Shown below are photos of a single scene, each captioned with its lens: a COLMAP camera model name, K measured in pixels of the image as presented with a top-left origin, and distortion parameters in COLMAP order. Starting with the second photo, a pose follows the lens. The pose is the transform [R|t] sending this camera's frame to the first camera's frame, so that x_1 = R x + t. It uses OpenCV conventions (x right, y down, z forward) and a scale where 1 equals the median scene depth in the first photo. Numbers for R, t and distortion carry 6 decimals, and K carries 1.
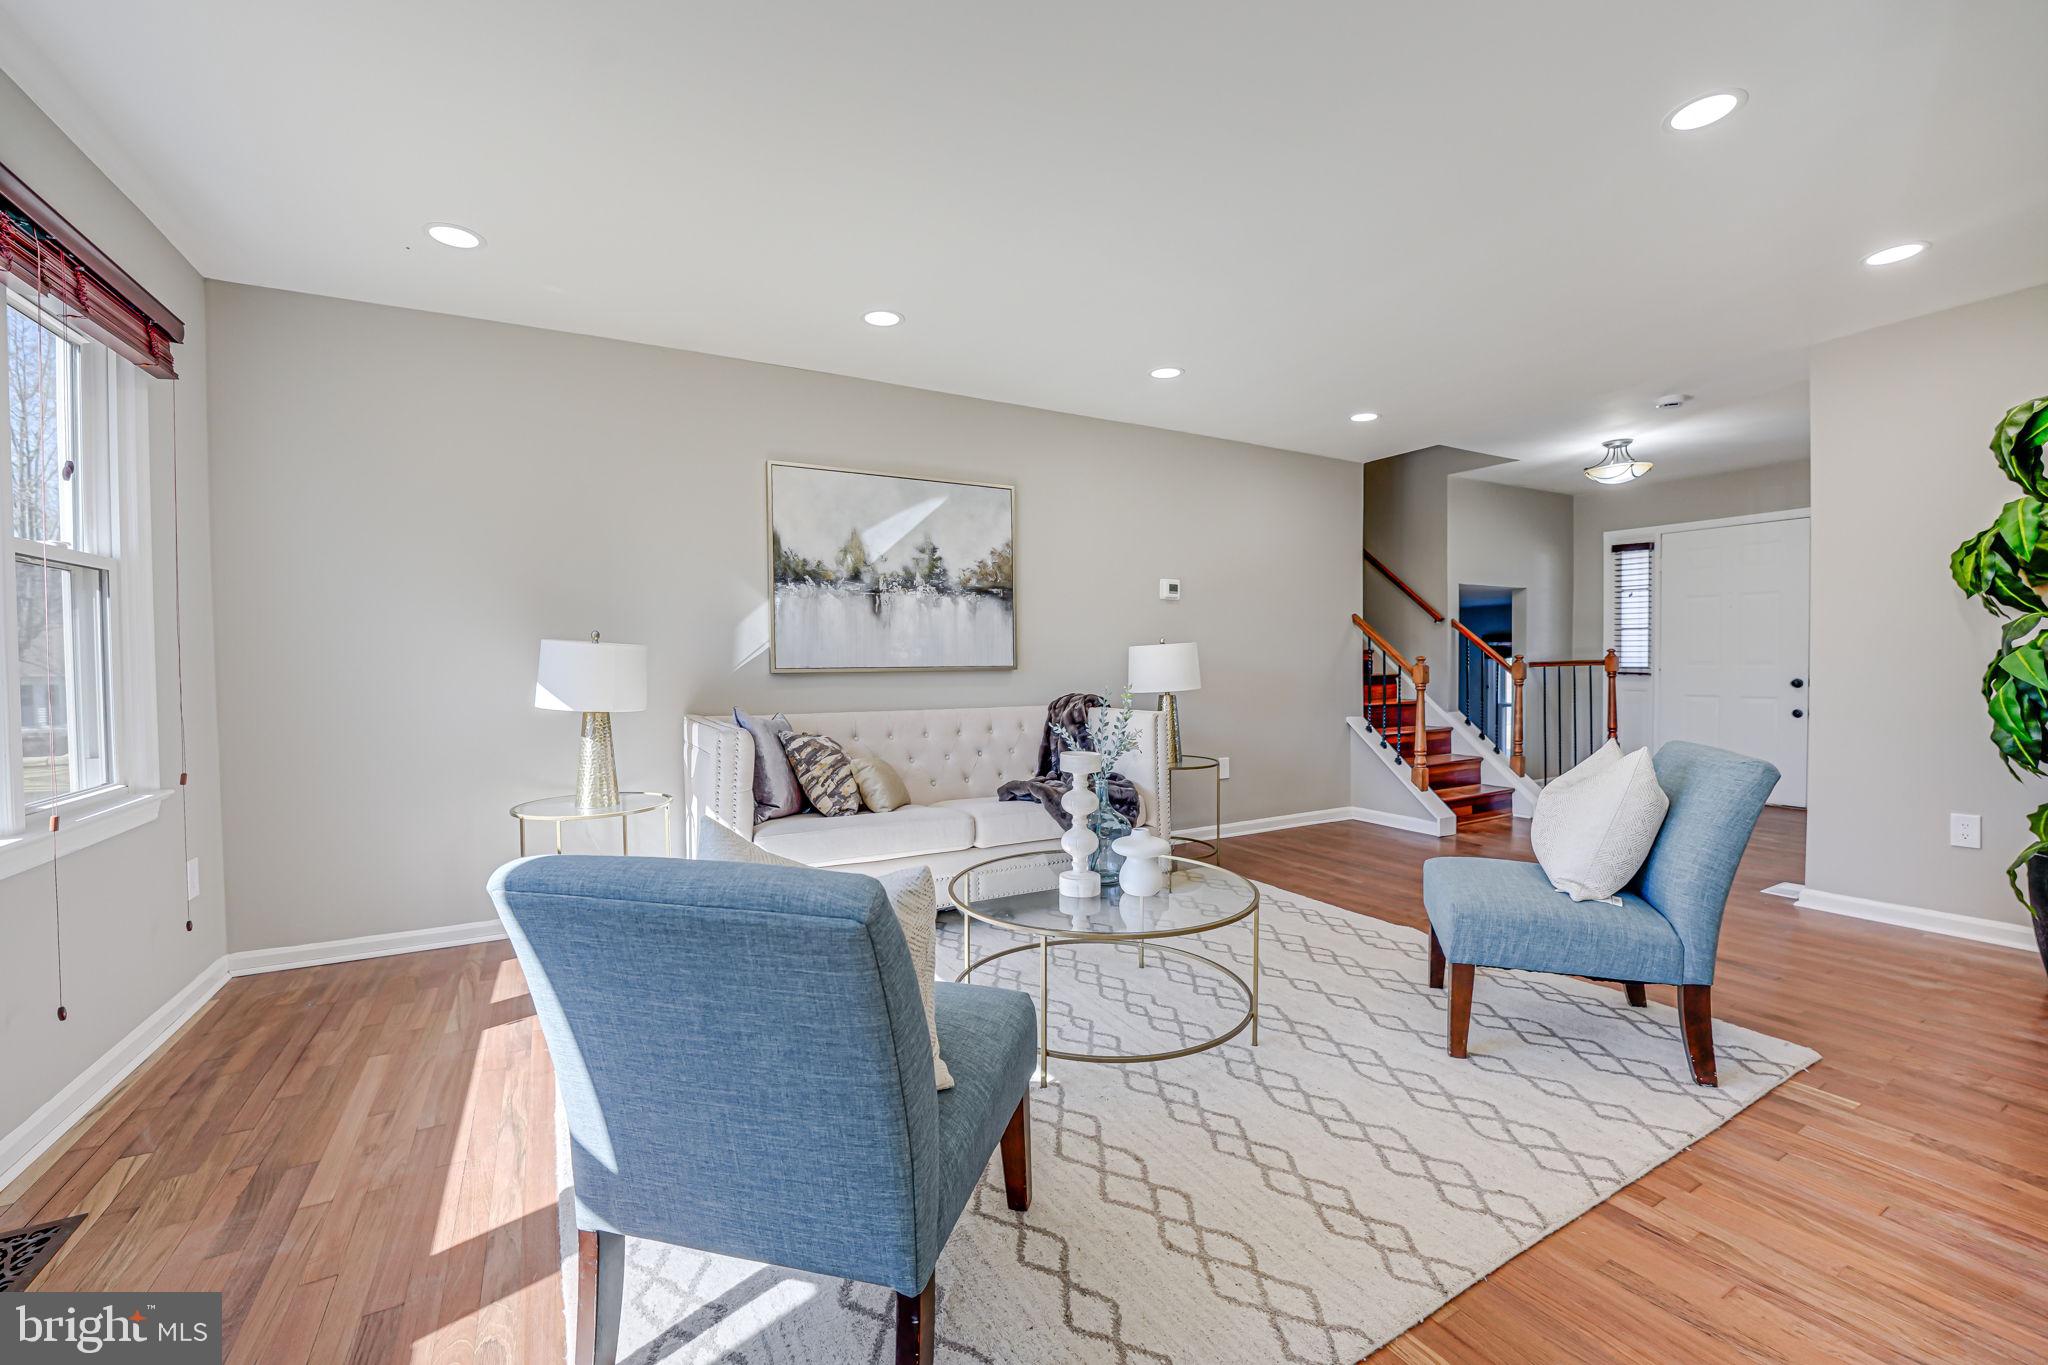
lens RADIAL K [[831.1, 0, 1024.0], [0, 831.1, 682.5], [0, 0, 1]] dist [-0.023366, 0.000246]
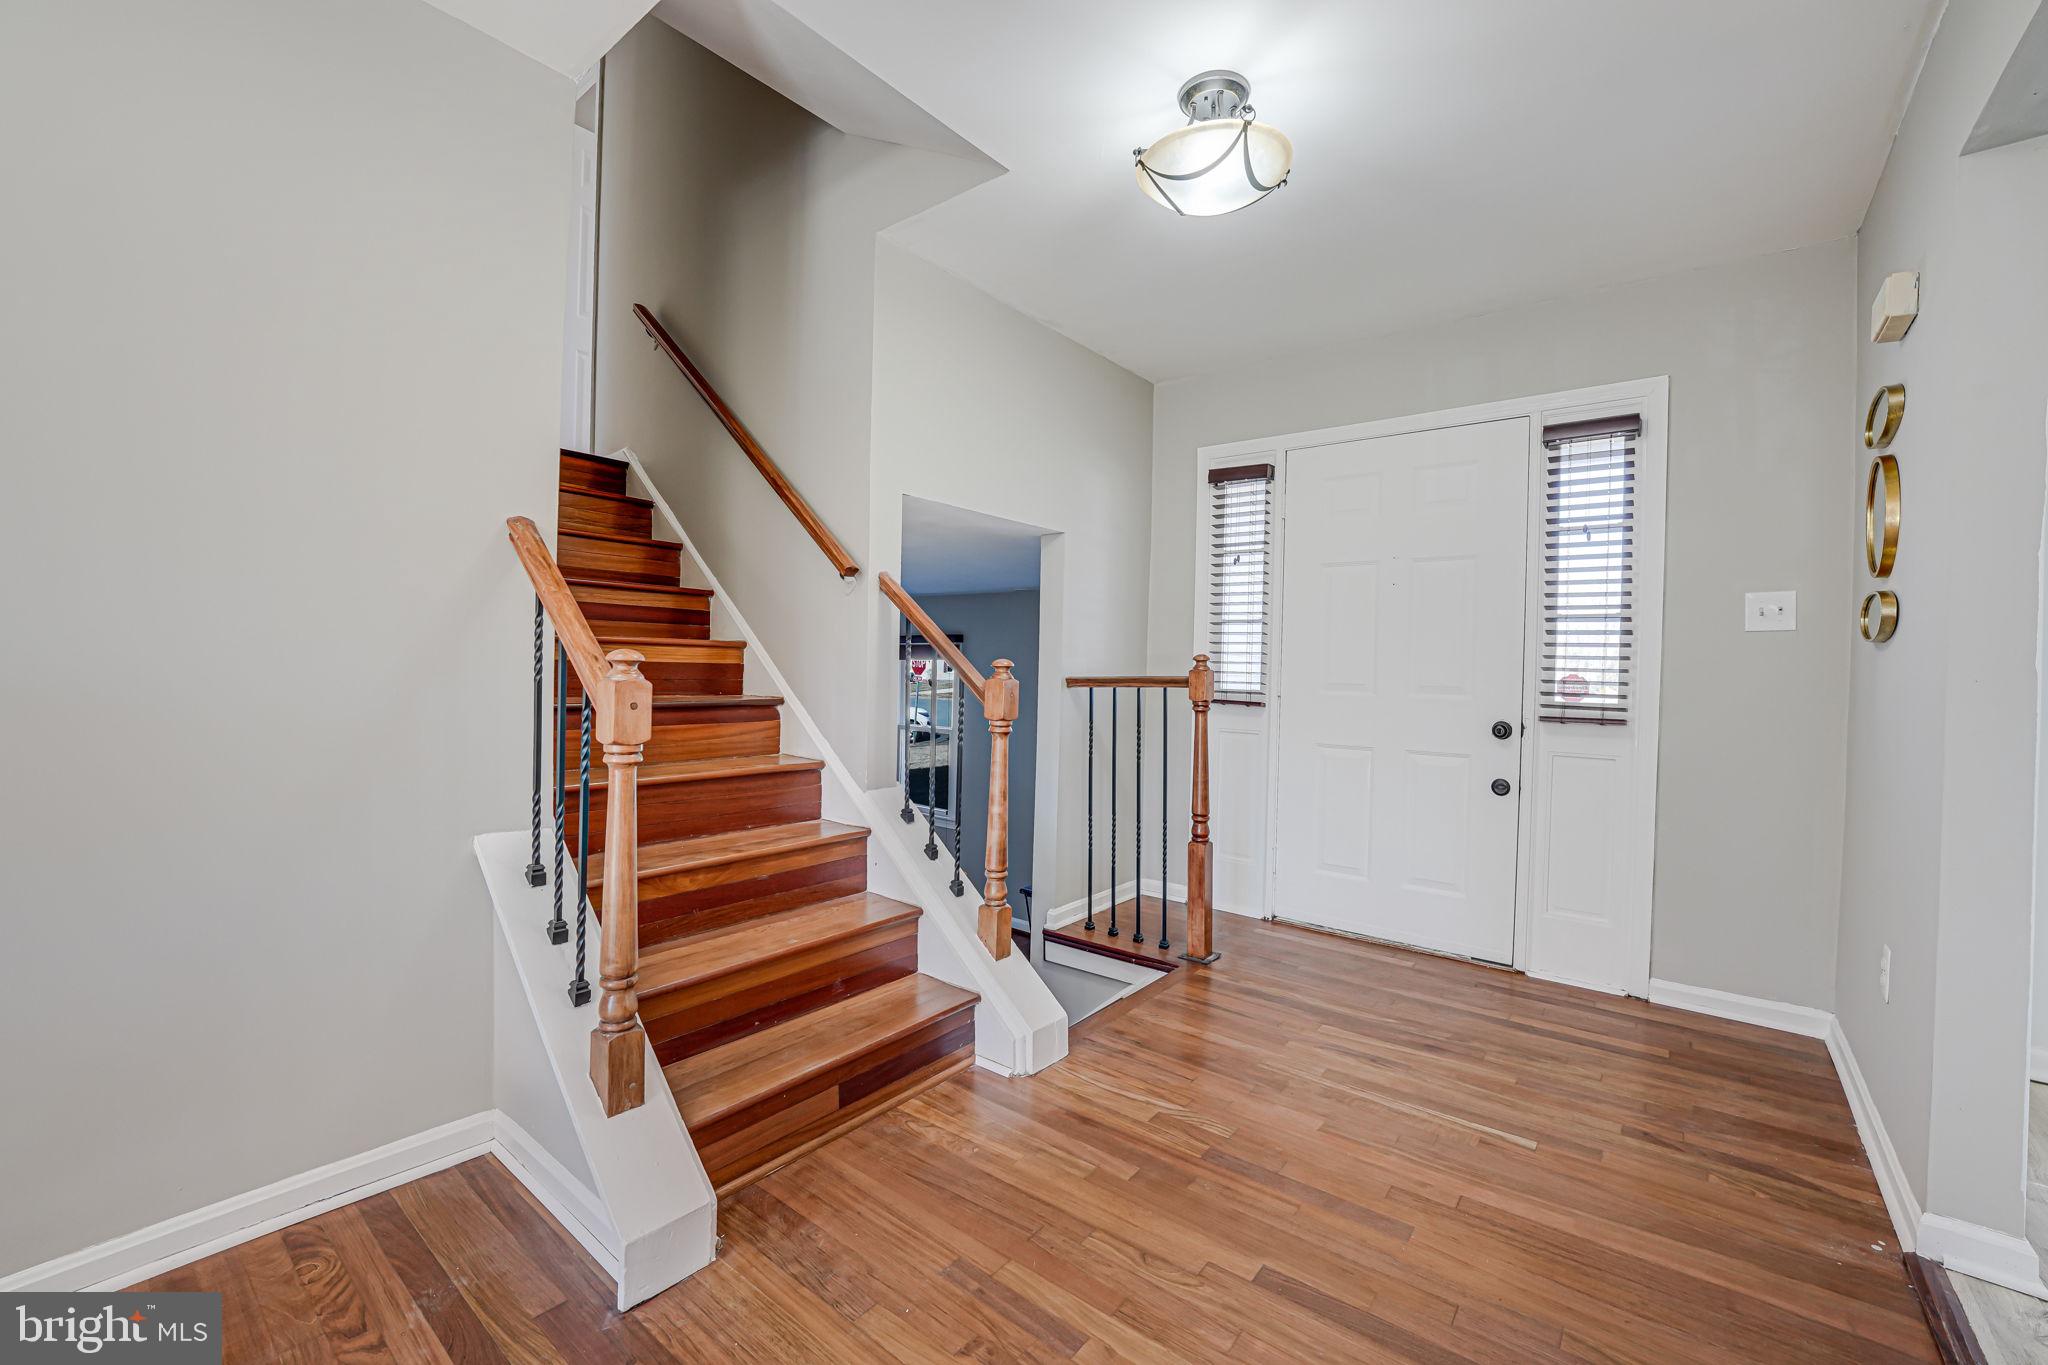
lens RADIAL K [[831.1, 0, 1024.0], [0, 831.1, 682.5], [0, 0, 1]] dist [-0.023366, 0.000246]
pose [[0.925757, 0.021999, 0.377479, 0.428273], [-0.019566, 0.999756, -0.010277, -0.017009], [-0.377613, 0.002128, 0.925961, 0.578004]]
